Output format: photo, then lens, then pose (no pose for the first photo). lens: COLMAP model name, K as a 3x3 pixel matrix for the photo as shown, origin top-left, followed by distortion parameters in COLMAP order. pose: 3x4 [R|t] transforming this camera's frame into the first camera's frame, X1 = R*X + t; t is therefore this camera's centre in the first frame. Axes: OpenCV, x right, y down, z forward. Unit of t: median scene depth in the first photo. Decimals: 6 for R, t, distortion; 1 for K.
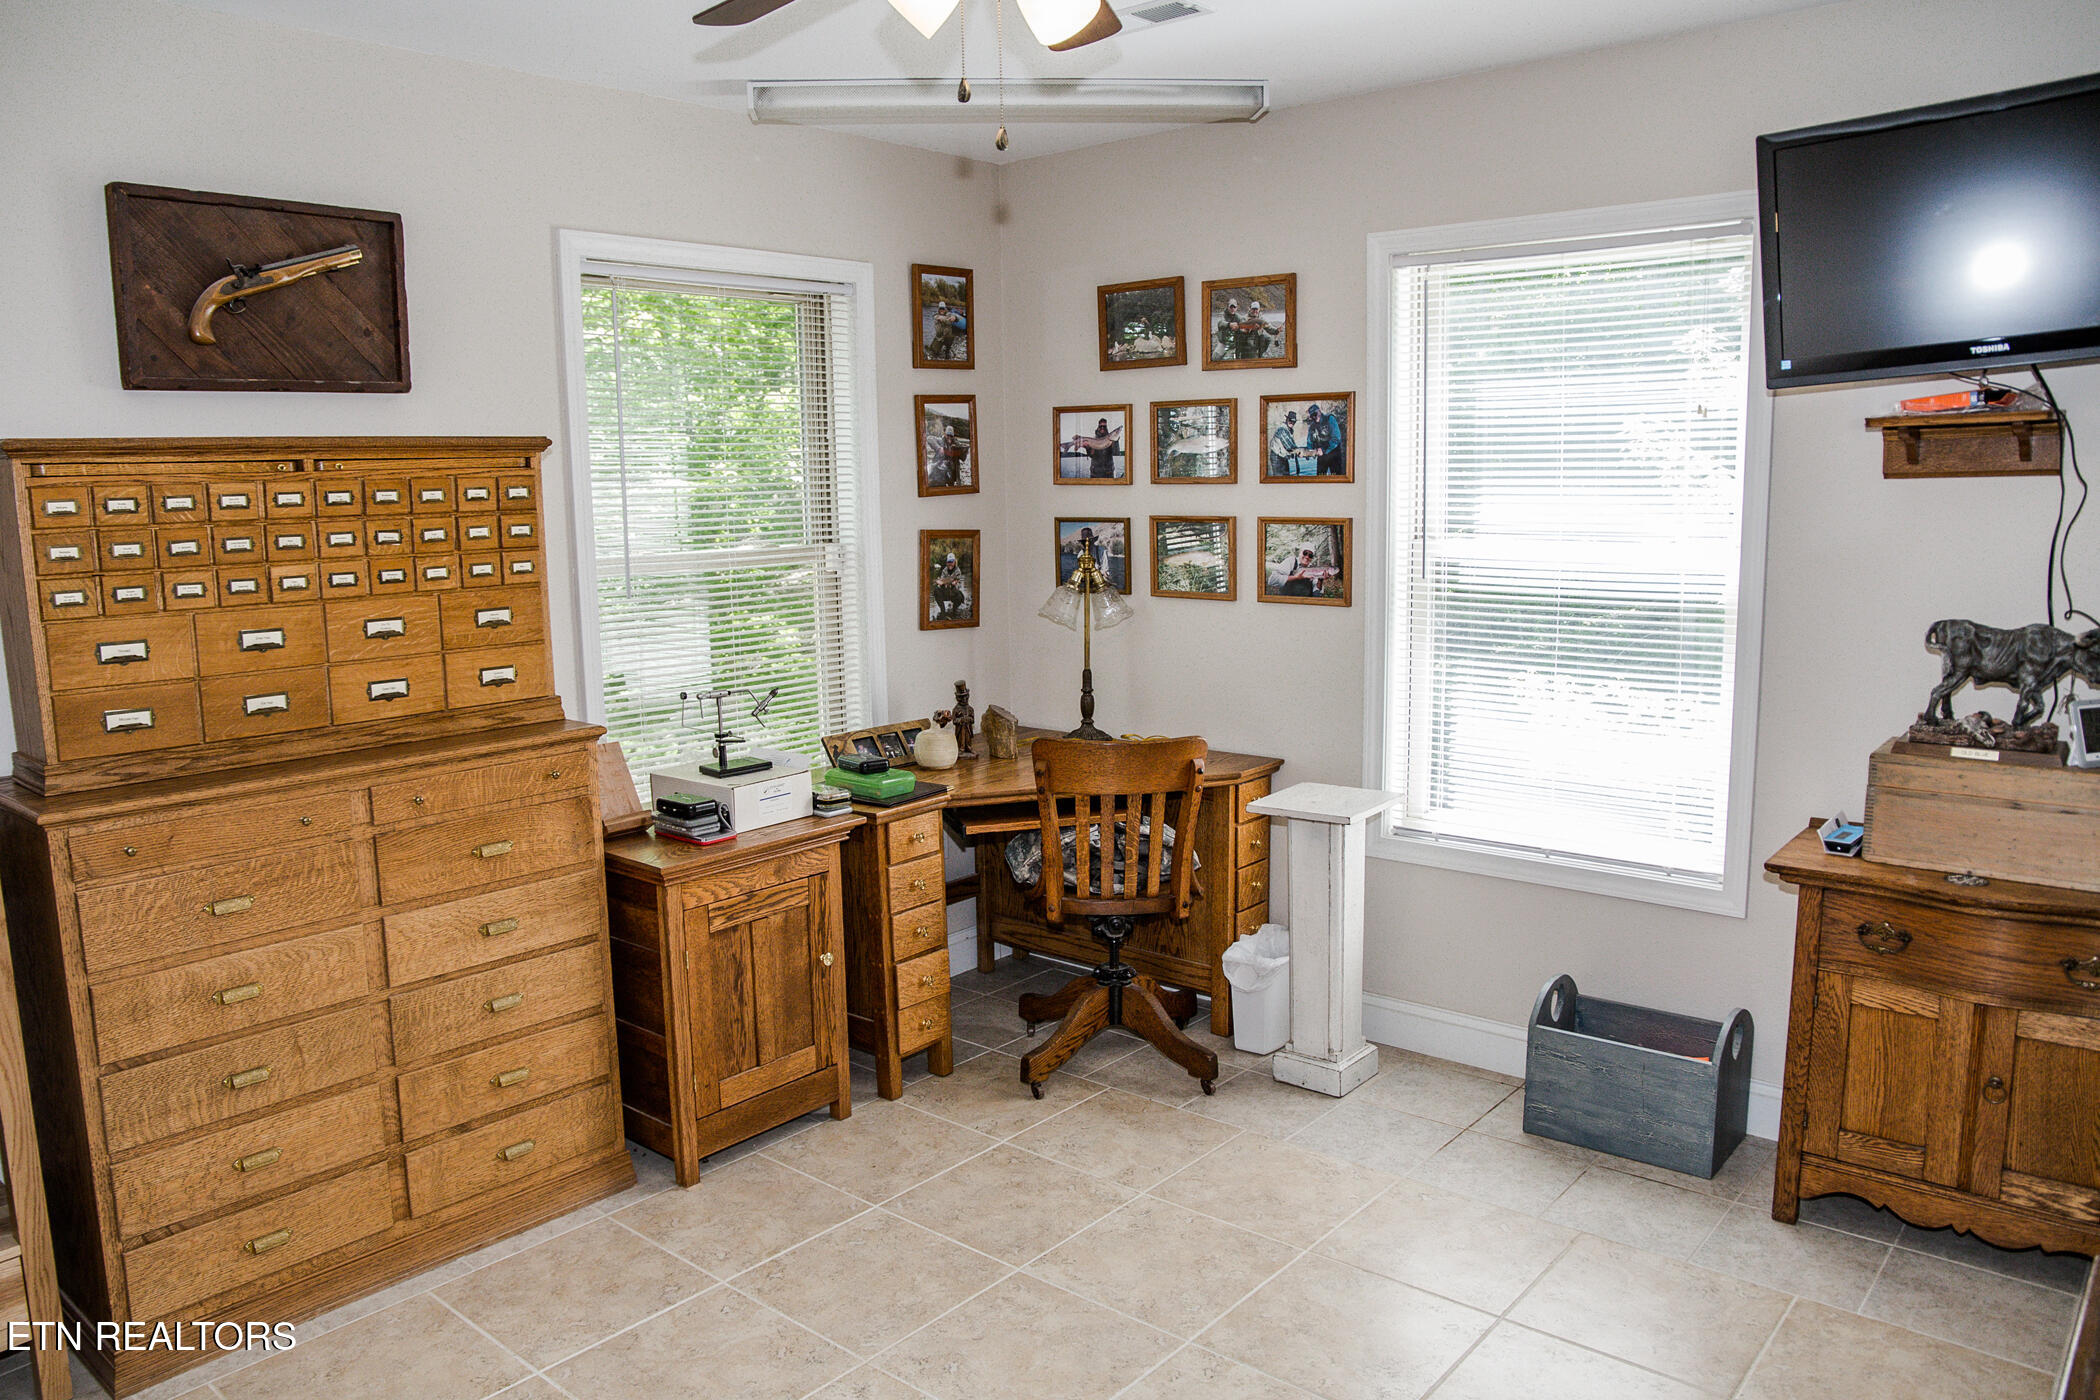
lens RADIAL K [[1483.6, 0, 1064.0], [0, 1483.6, 700.4], [0, 0, 1]] dist [-0.094678, 0.060067]
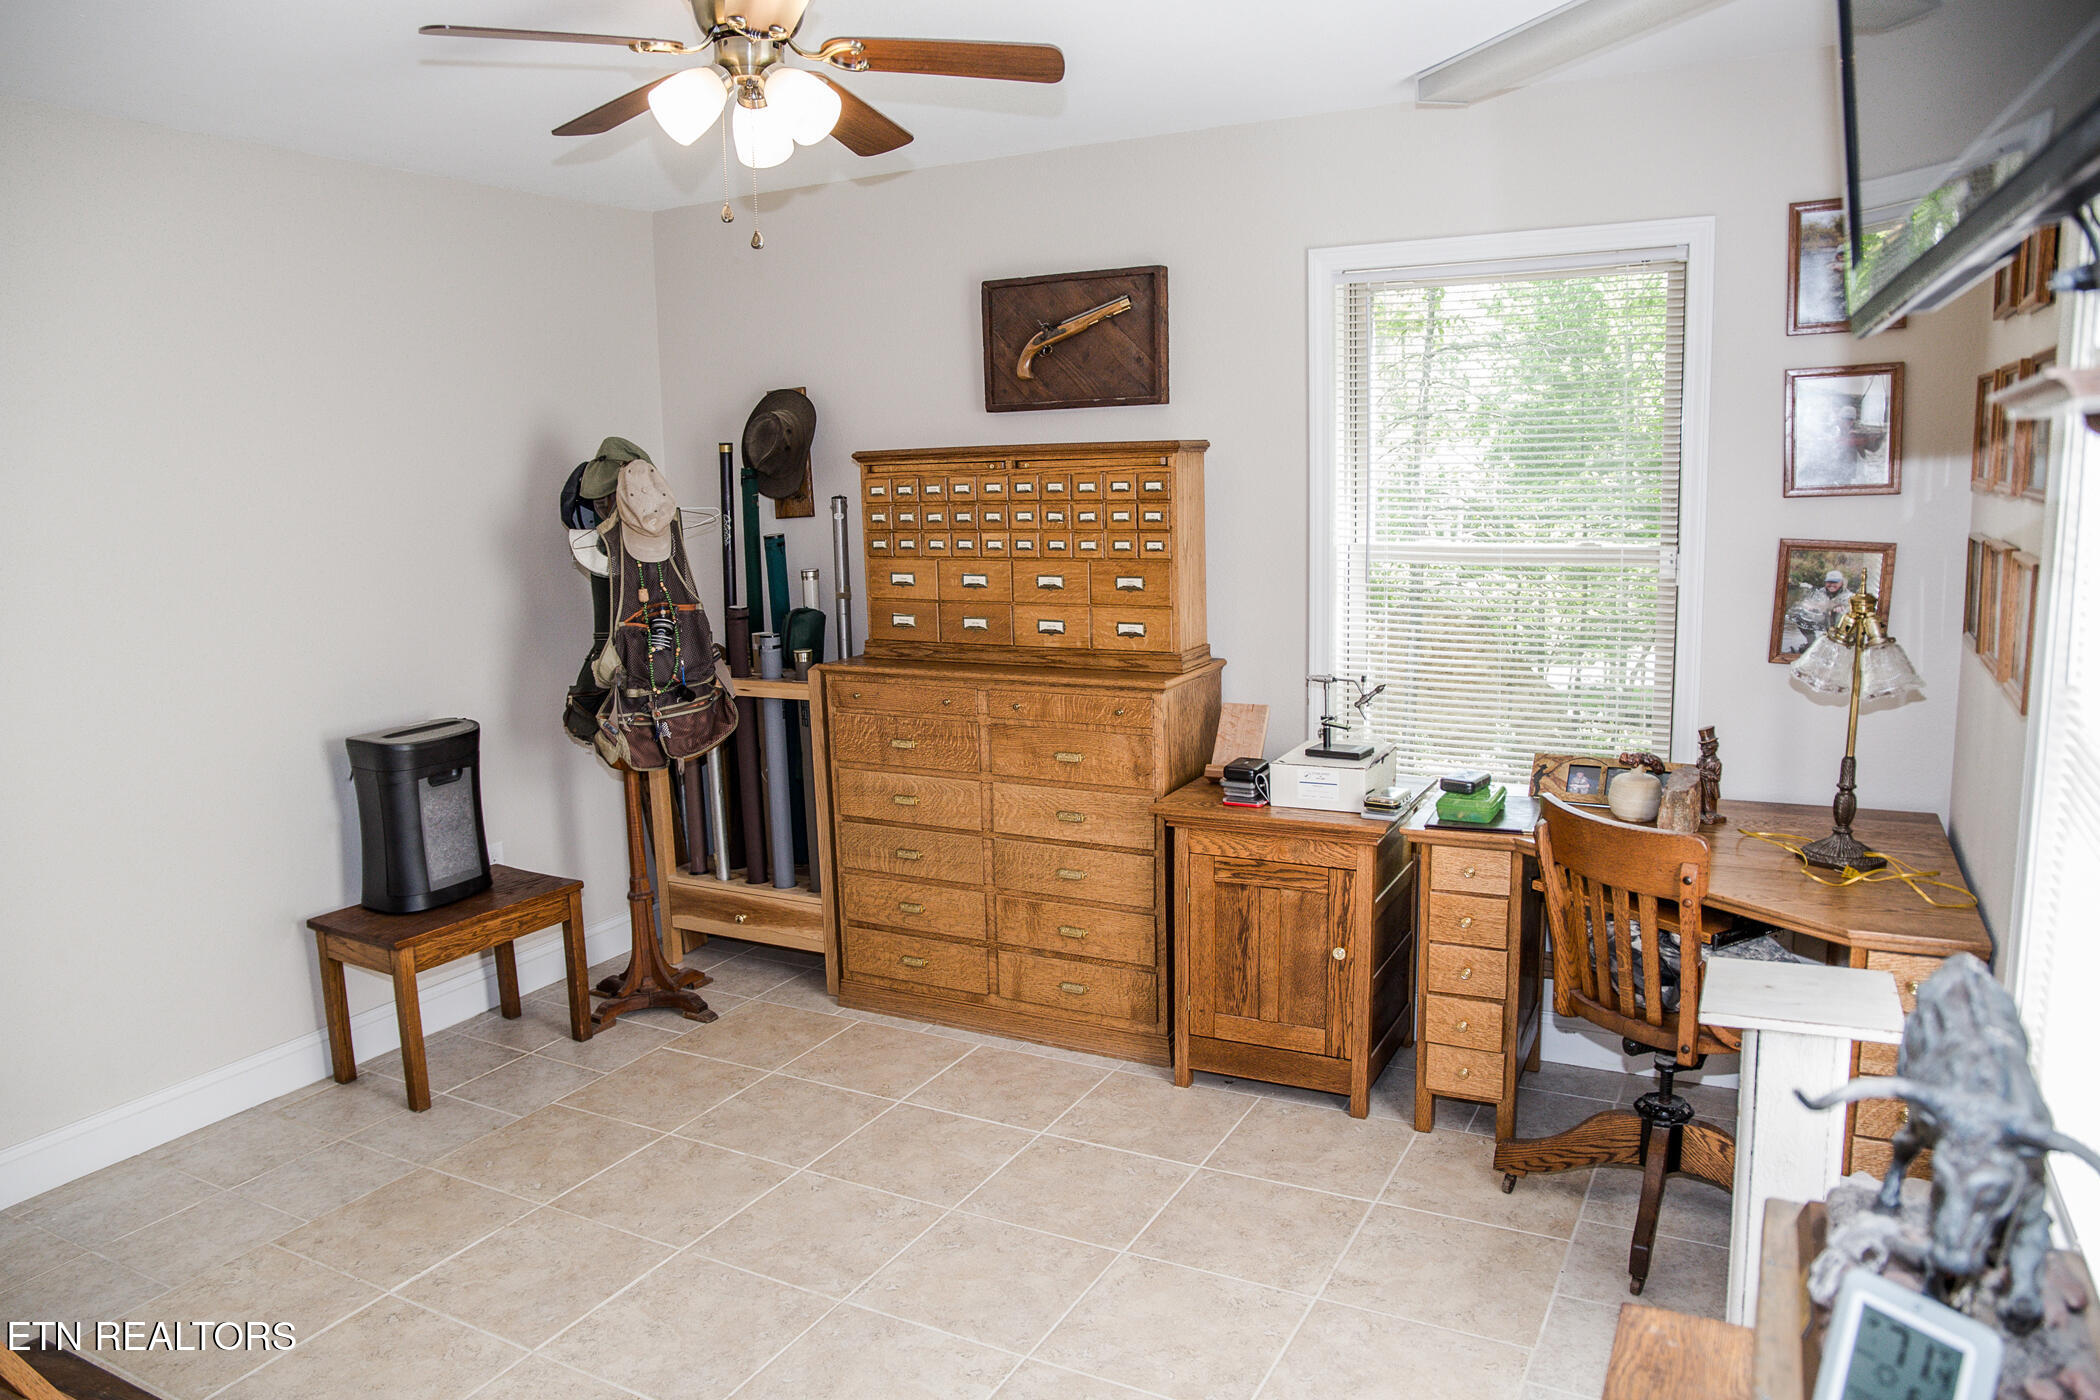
lens RADIAL K [[1483.6, 0, 1064.0], [0, 1483.6, 700.4], [0, 0, 1]] dist [-0.094678, 0.060067]
pose [[0.232271, 0.169721, -0.957729, 0.869405], [-0.126785, 0.981540, 0.143192, -0.137455], [0.964352, 0.088167, 0.249502, 0.647354]]
